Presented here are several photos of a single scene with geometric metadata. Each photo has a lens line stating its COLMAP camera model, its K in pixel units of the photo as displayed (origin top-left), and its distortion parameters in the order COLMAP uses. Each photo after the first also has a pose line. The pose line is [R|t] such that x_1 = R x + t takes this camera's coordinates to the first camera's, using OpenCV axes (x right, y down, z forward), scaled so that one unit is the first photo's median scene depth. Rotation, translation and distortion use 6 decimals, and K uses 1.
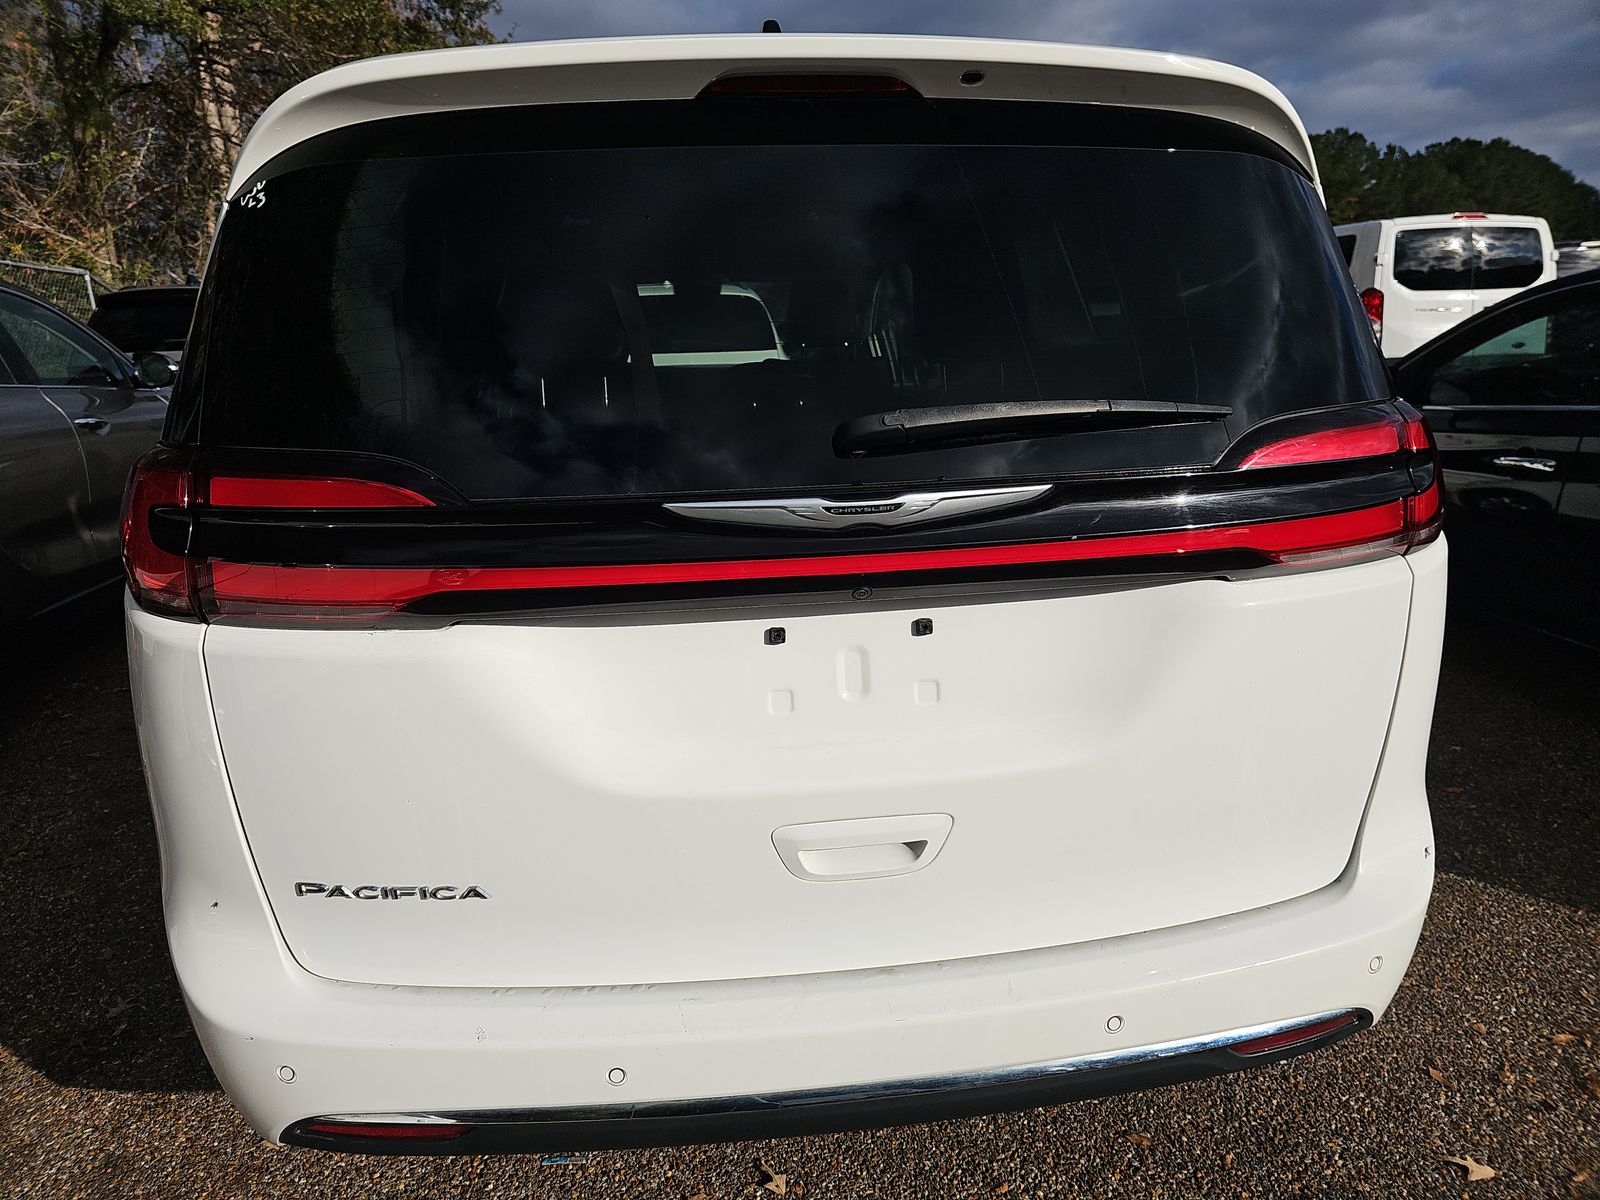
lens RADIAL K [[1176.1, 0, 796.7], [0, 1176.1, 598.7], [0, 0, 1]] dist [0.091808, -0.096476]
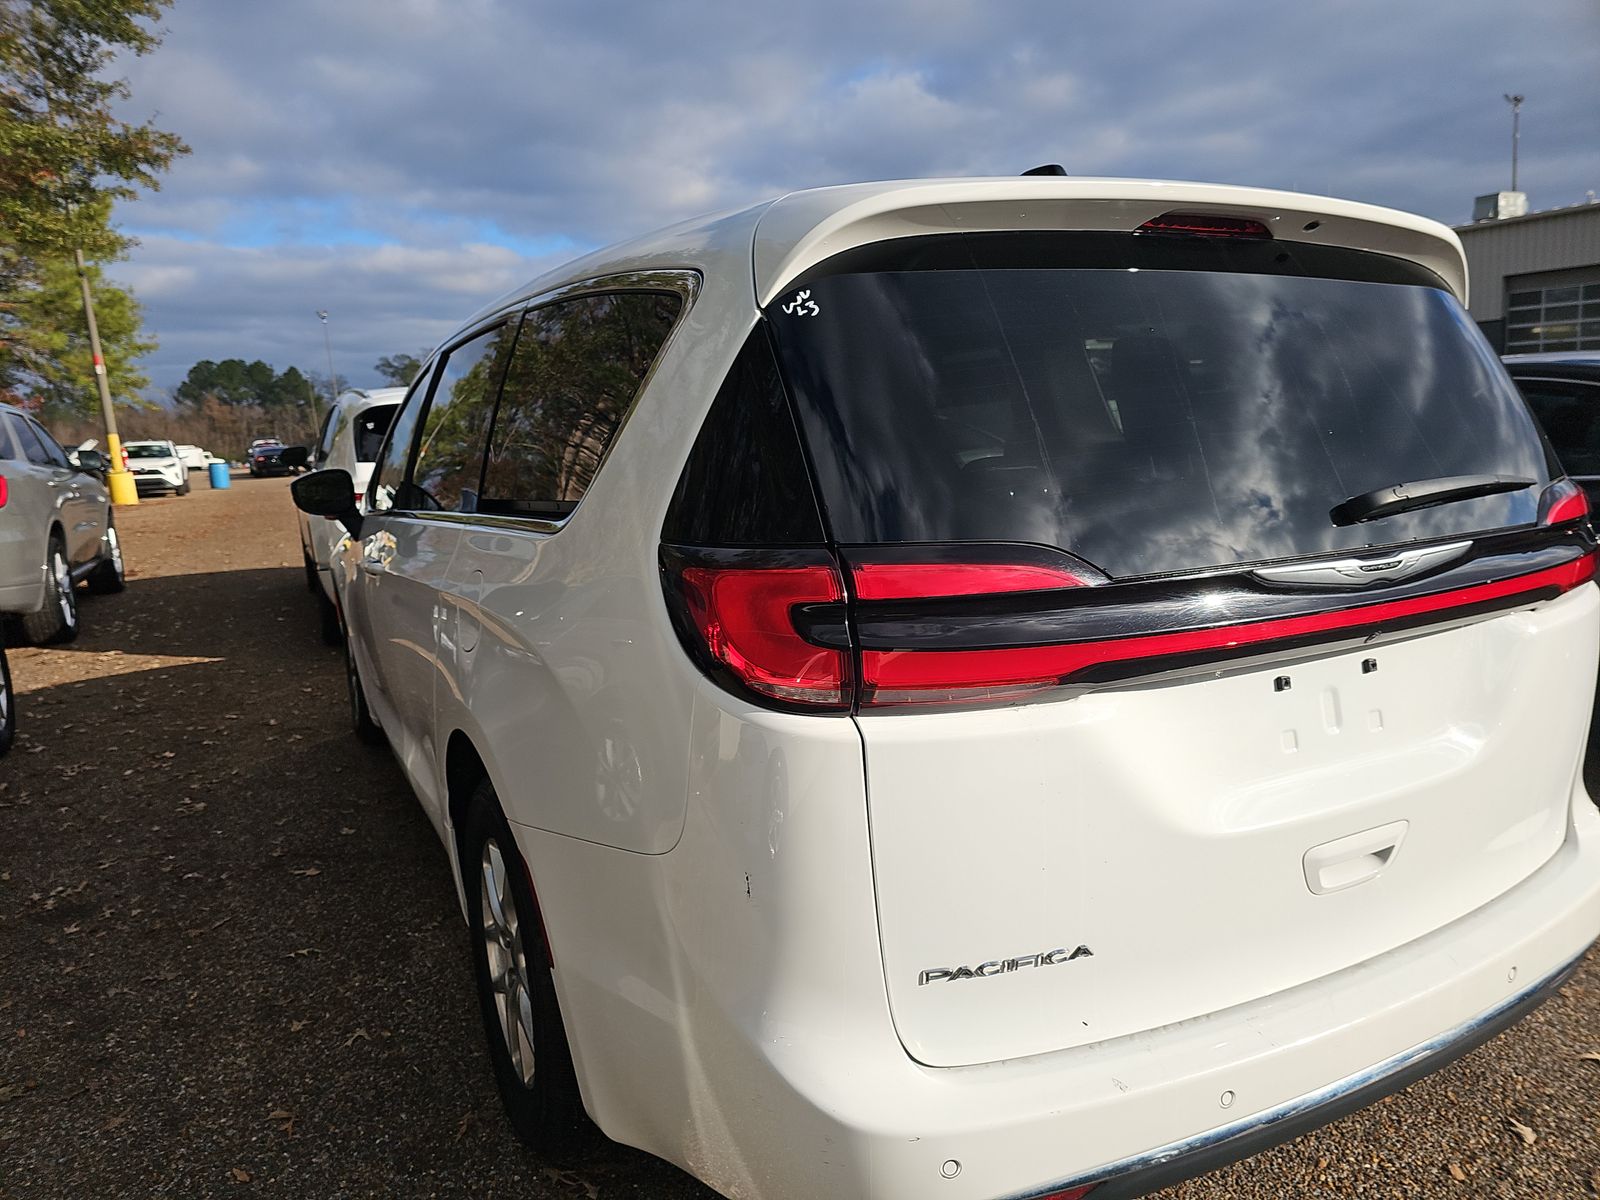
lens RADIAL K [[1176.1, 0, 796.7], [0, 1176.1, 598.7], [0, 0, 1]] dist [0.091808, -0.096476]
pose [[0.925296, -0.060083, 0.374456, -0.872763], [0.093282, 0.993094, -0.071157, -0.011716], [-0.367595, 0.100771, 0.924510, 0.085441]]
